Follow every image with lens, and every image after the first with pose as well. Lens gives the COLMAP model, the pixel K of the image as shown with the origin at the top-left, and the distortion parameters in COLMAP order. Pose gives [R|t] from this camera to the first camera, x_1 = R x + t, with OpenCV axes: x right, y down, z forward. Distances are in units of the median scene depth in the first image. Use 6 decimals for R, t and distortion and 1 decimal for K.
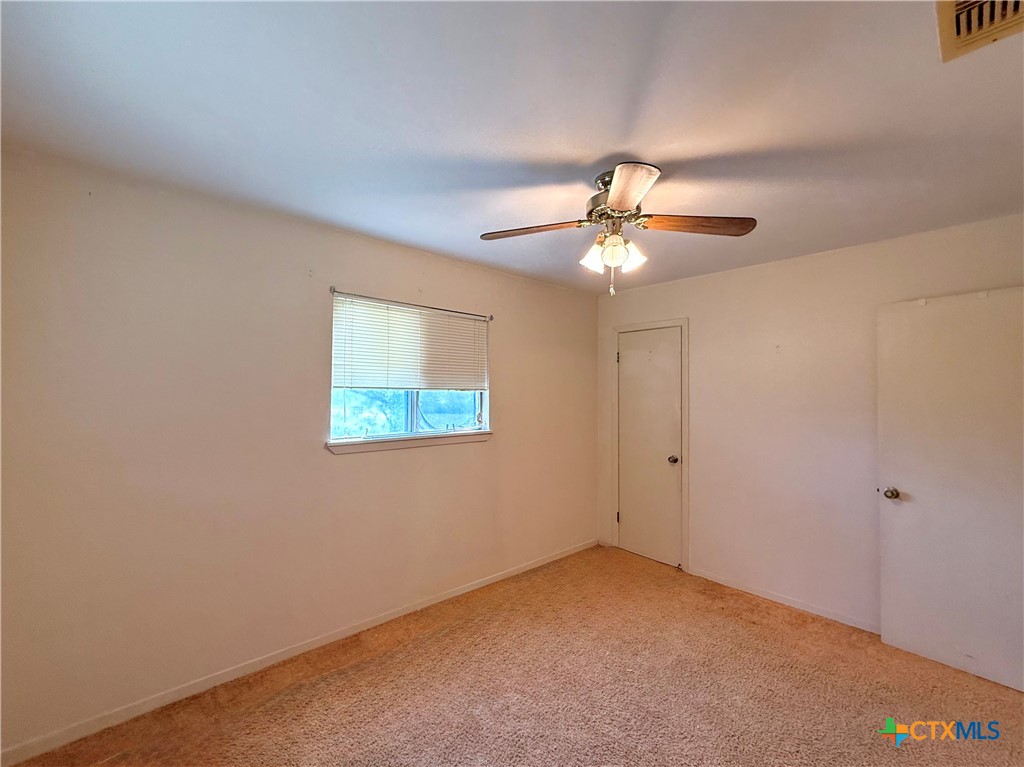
lens RADIAL K [[416.4, 0, 512.5], [0, 416.4, 385.8], [0, 0, 1]] dist [-0.000999, -0.000145]
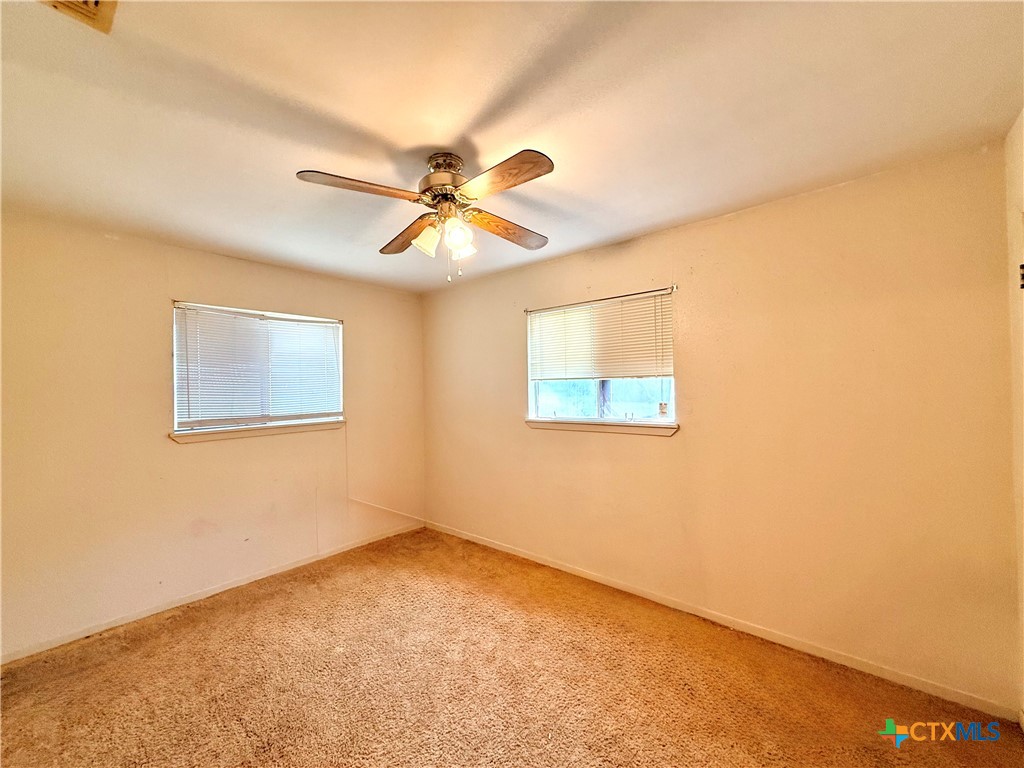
lens RADIAL K [[416.4, 0, 512.5], [0, 416.4, 386.3], [0, 0, 1]] dist [-0.000999, -0.000145]
pose [[0.151547, -0.012701, -0.988368, 0.811080], [0.040261, 0.999167, -0.006666, 0.026818], [0.987630, -0.038782, 0.151932, 0.620708]]
